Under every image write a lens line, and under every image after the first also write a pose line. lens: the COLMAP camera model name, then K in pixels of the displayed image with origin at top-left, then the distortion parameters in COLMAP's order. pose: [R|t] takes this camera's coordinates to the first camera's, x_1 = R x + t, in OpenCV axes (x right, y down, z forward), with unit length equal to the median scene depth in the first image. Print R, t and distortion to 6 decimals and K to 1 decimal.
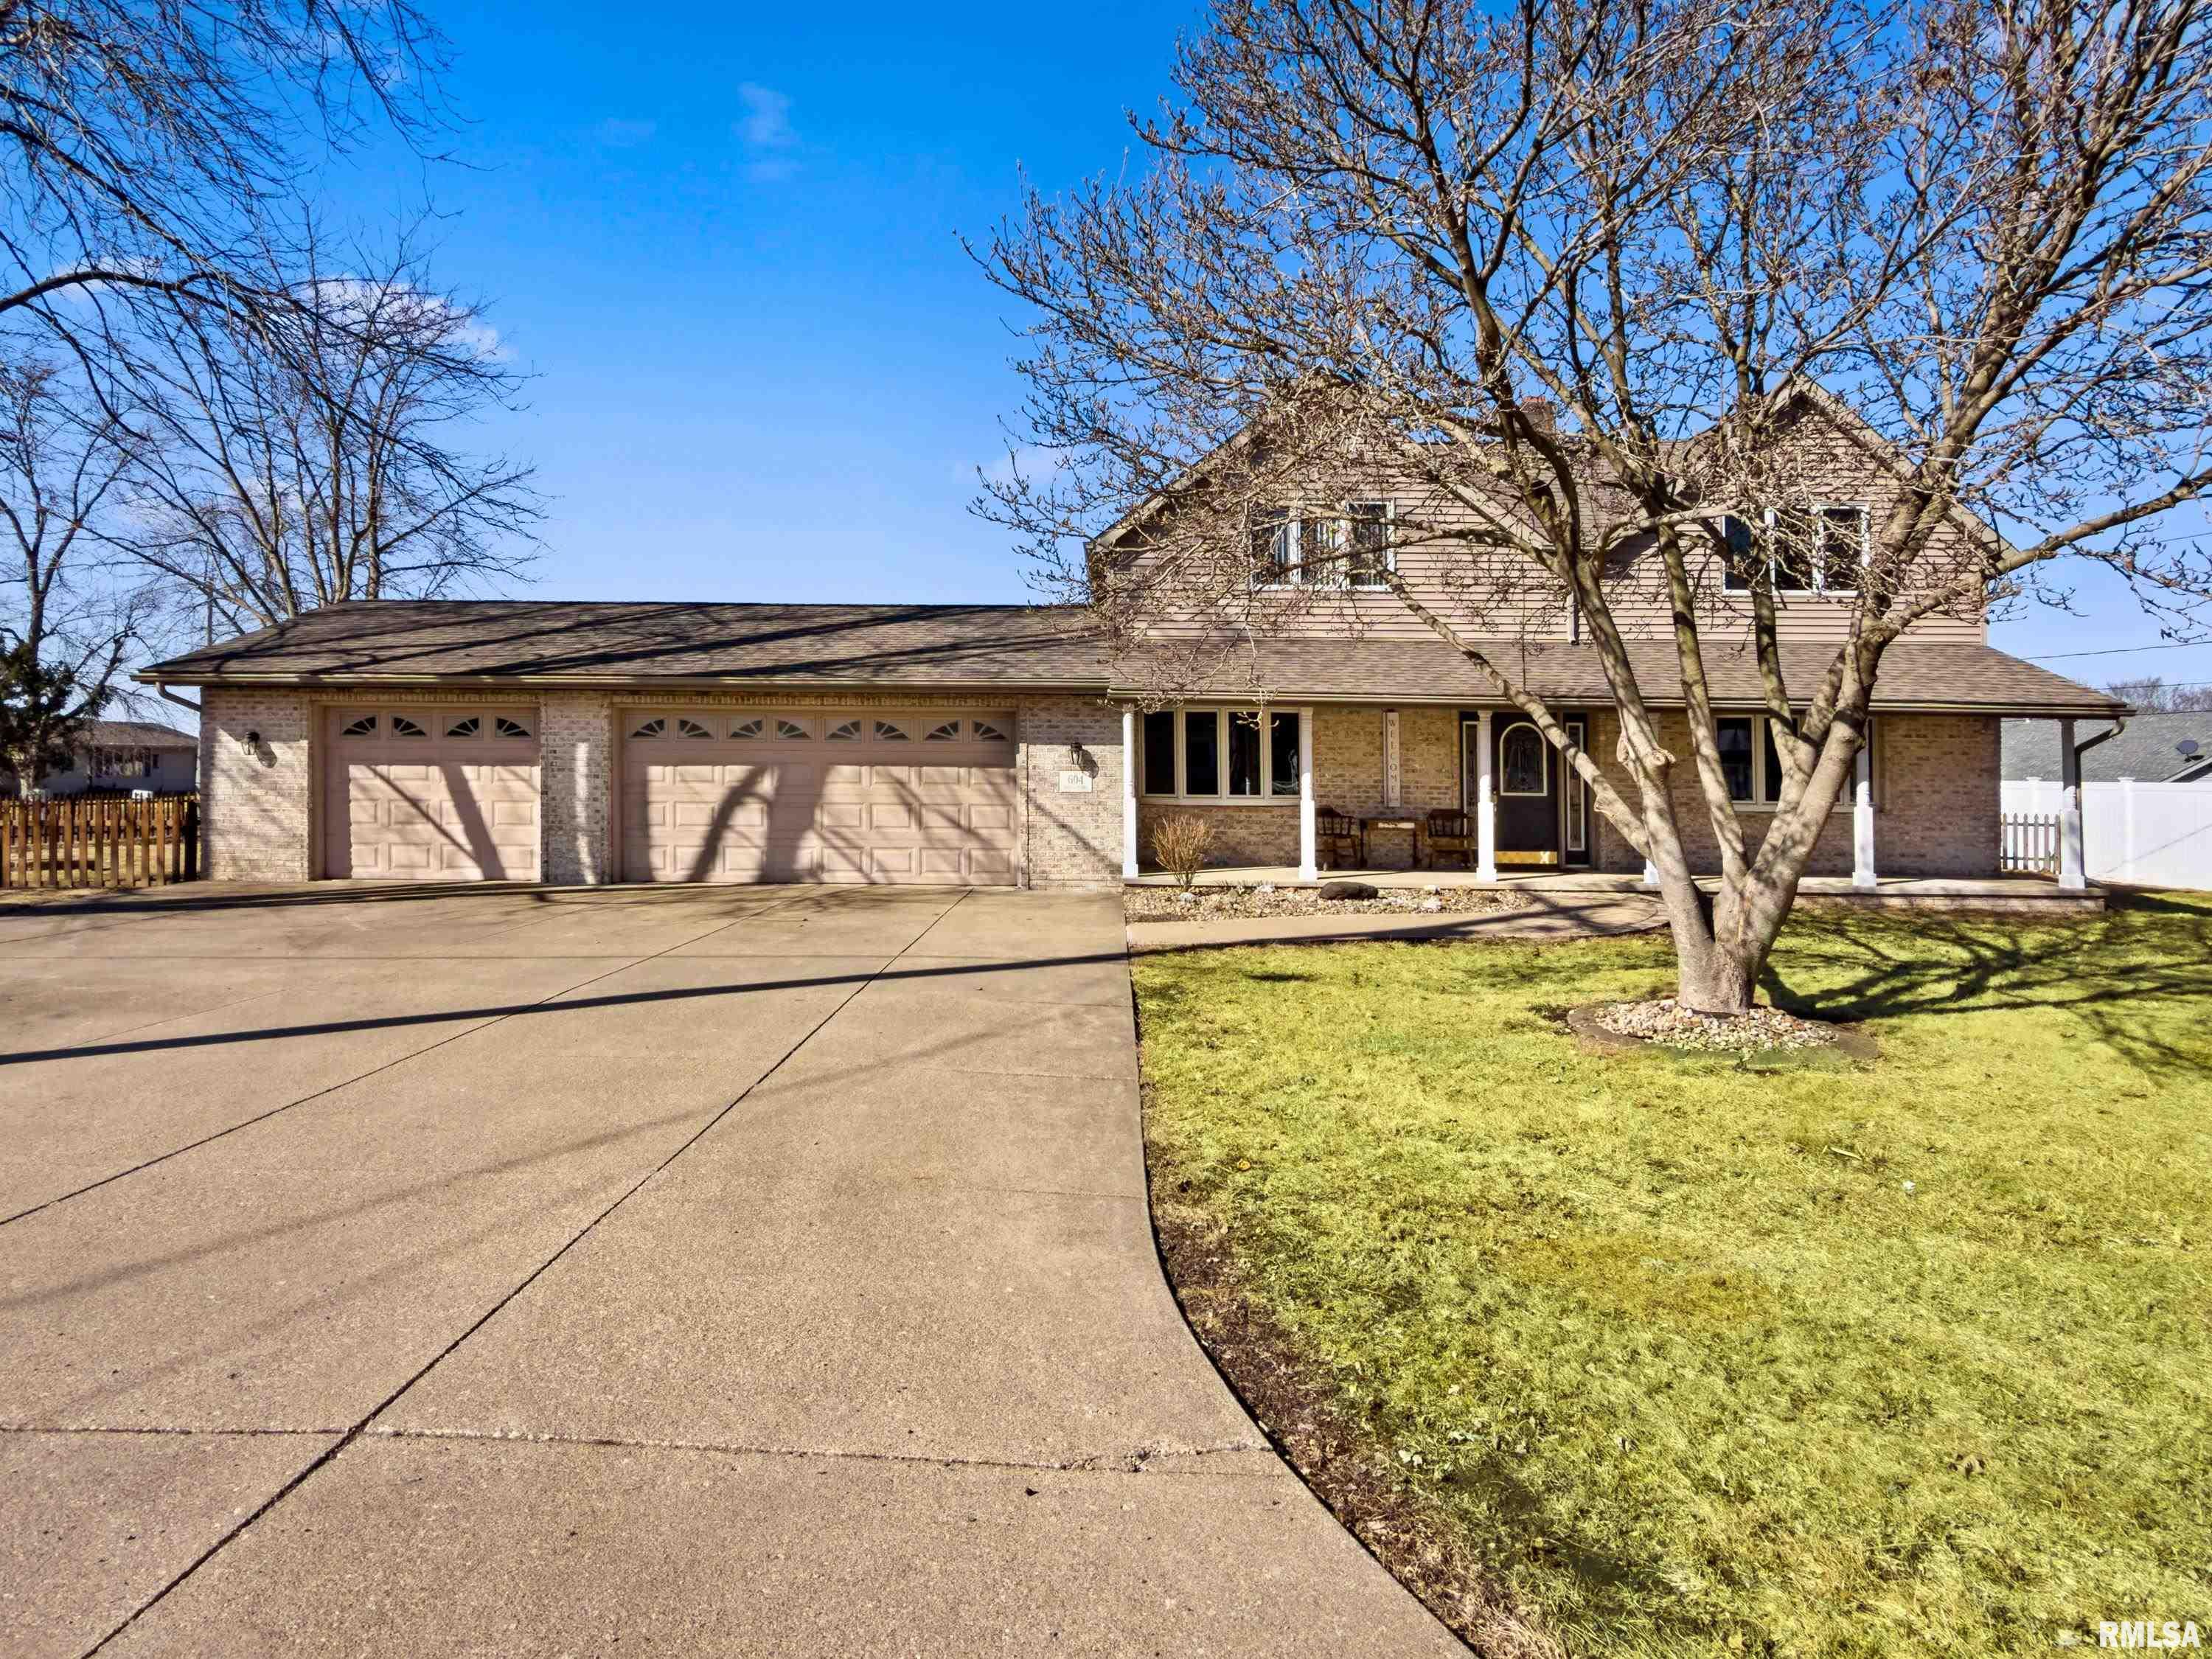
lens RADIAL K [[1291.6, 0, 1104.0], [0, 1291.6, 836.9], [0, 0, 1]] dist [-0.004837, -0.000569]
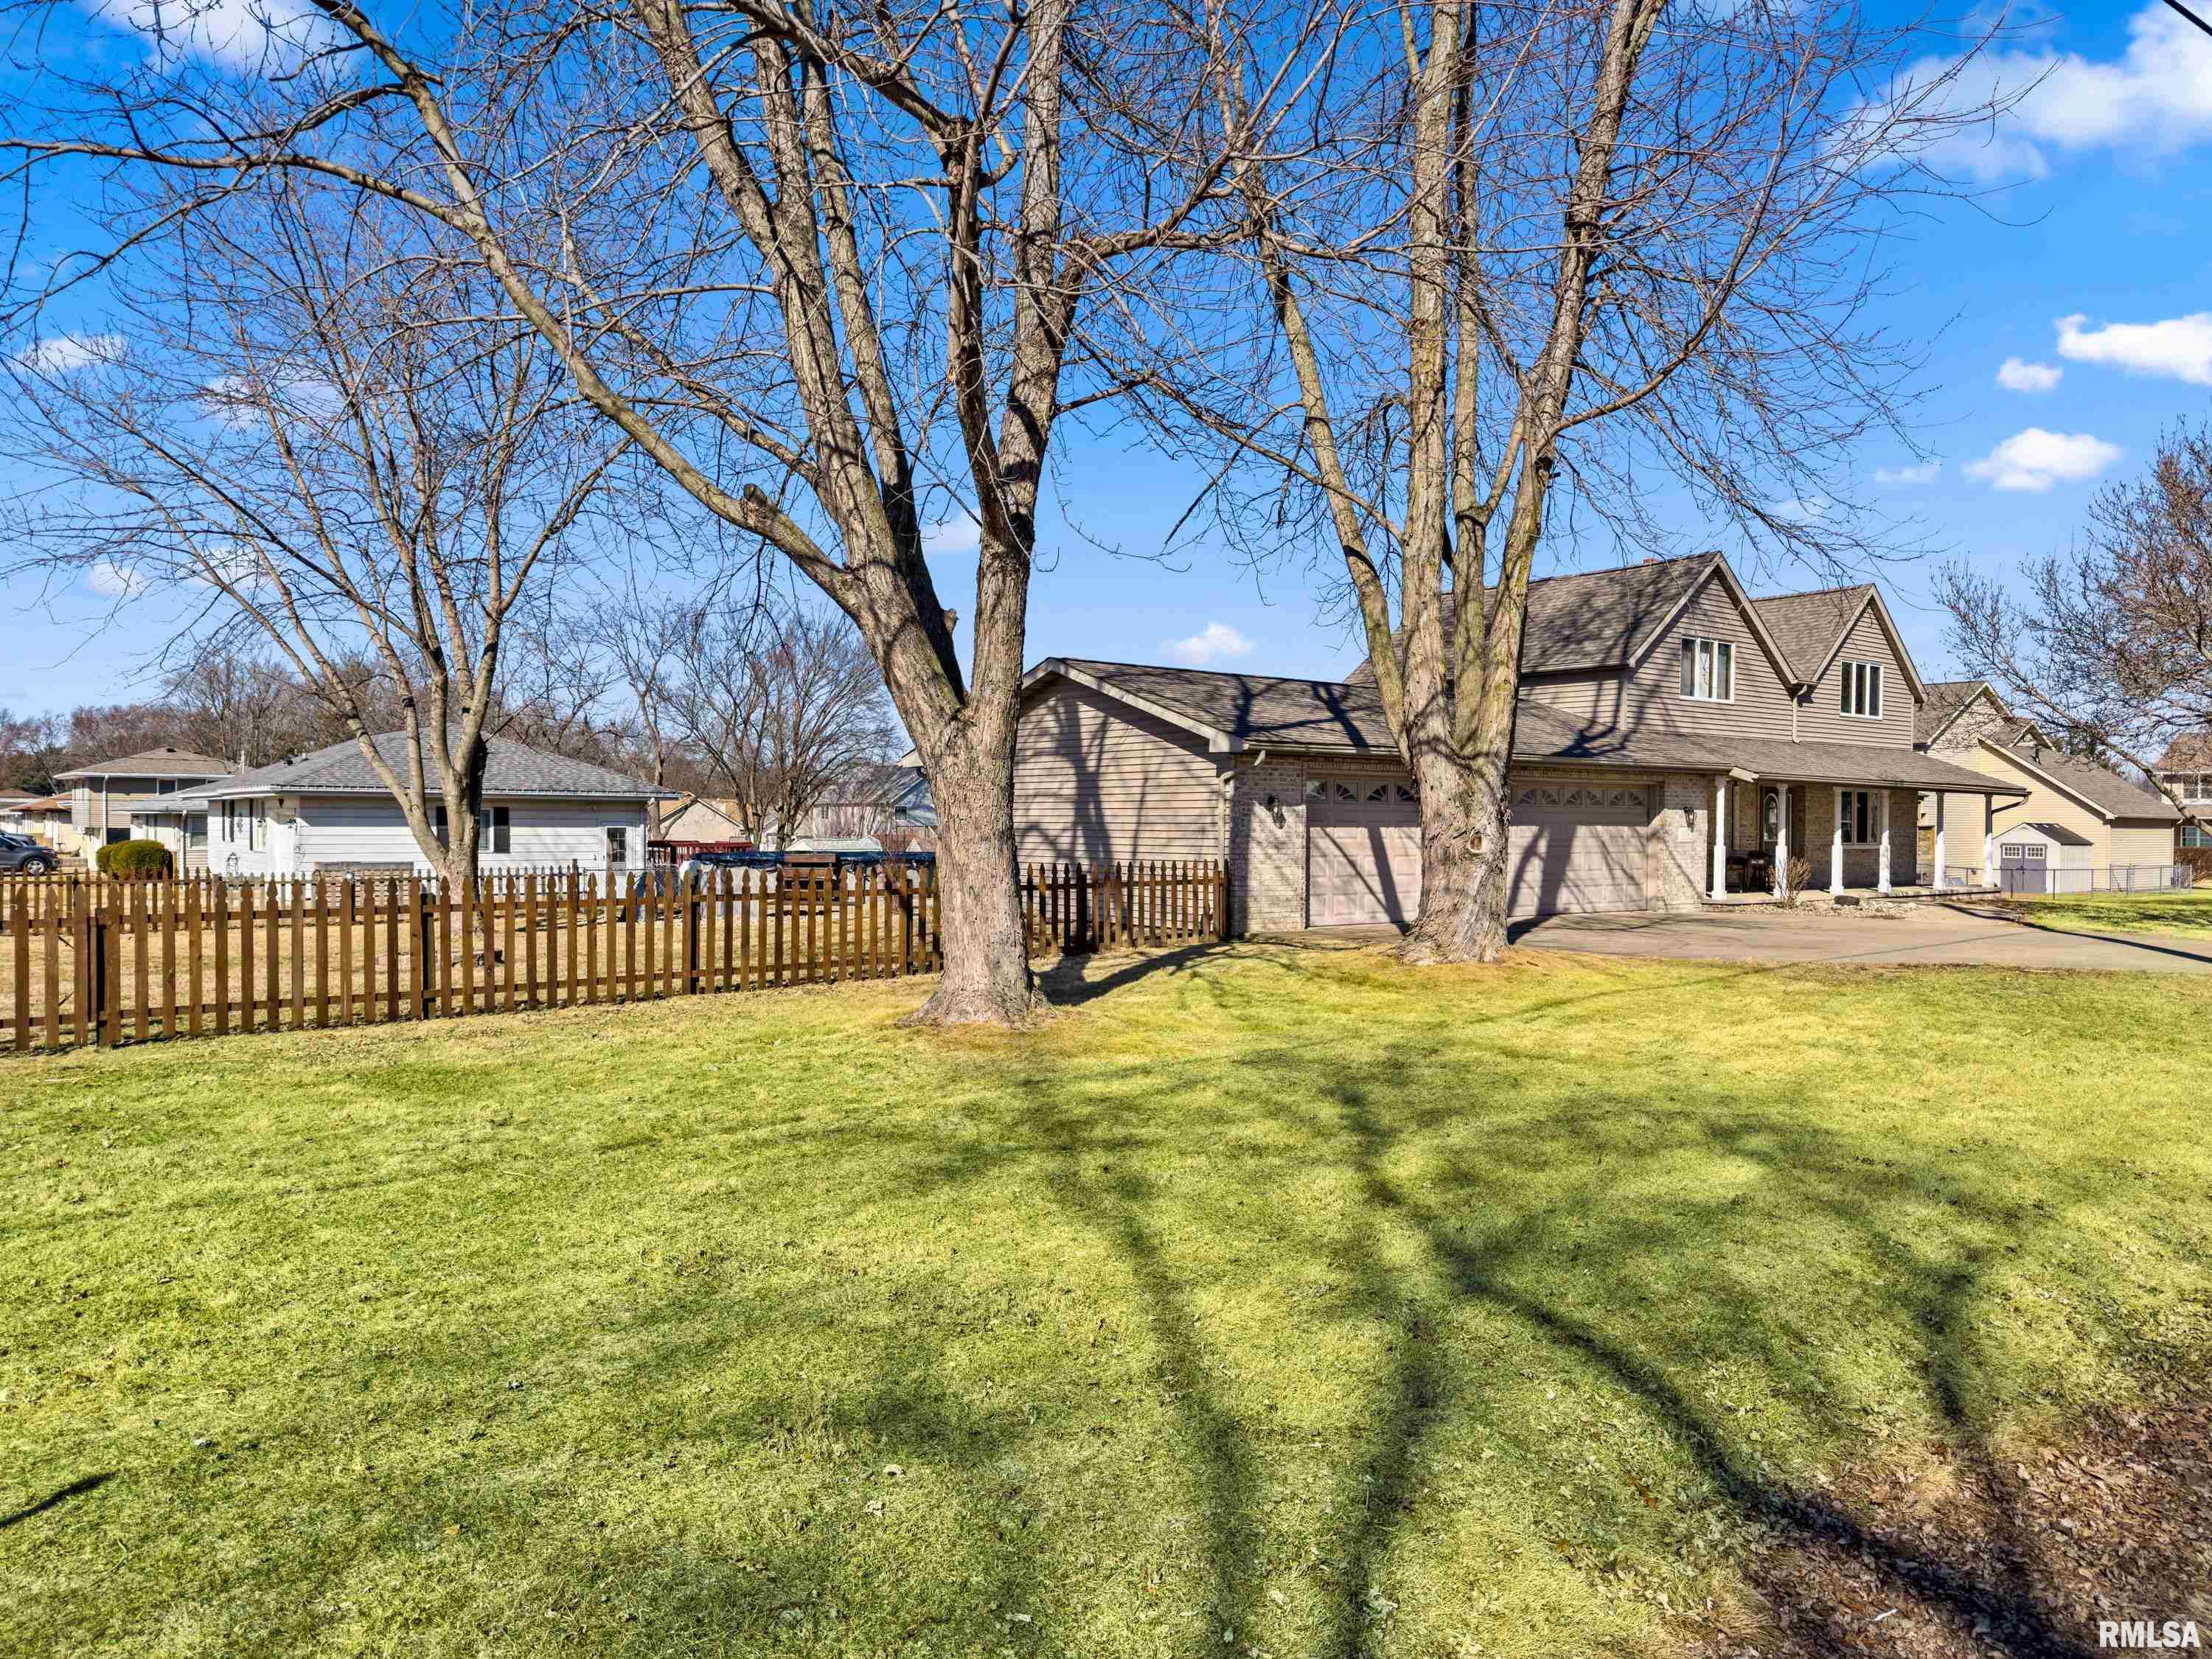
lens RADIAL K [[1582.5, 0, 1105.0], [0, 1582.5, 834.6], [0, 0, 1]] dist [0.004068, -0.002535]
pose [[0.760154, -0.010520, 0.649657, -1.587264], [0.037469, 0.998915, -0.027667, -0.019598], [-0.648661, 0.045374, 0.759723, 0.108385]]
